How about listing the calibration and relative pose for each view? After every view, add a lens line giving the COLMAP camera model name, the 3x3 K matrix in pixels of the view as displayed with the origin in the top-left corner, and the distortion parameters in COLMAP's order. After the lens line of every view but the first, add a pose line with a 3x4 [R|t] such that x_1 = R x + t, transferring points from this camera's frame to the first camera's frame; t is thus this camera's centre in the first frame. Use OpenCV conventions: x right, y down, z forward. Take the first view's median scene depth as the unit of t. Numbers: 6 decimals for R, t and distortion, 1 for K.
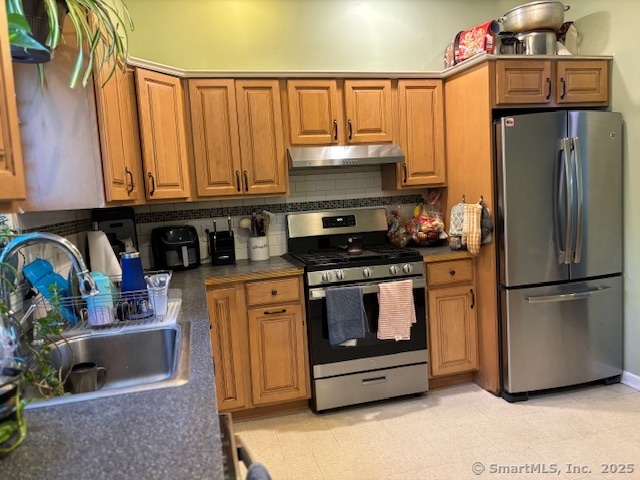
lens RADIAL K [[490.3, 0, 326.6], [0, 490.3, 236.5], [0, 0, 1]] dist [0.076517, -0.073158]
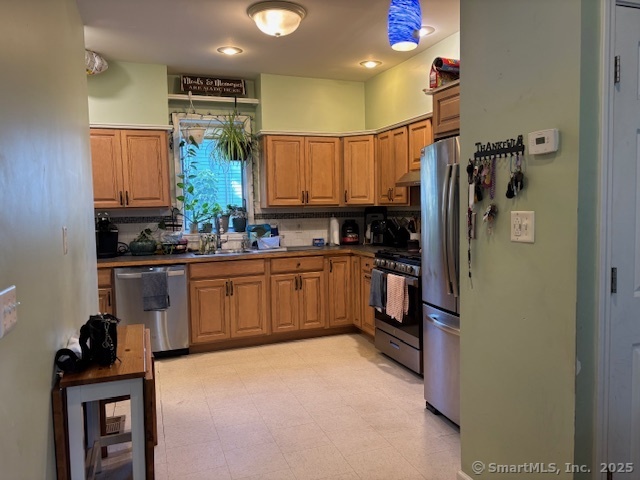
lens RADIAL K [[490.3, 0, 326.6], [0, 490.3, 236.5], [0, 0, 1]] dist [0.076517, -0.073158]
pose [[0.110832, 0.124009, -0.986072, 1.421366], [-0.083636, 0.989829, 0.115081, -0.149639], [0.990314, 0.069716, 0.120077, 0.647243]]
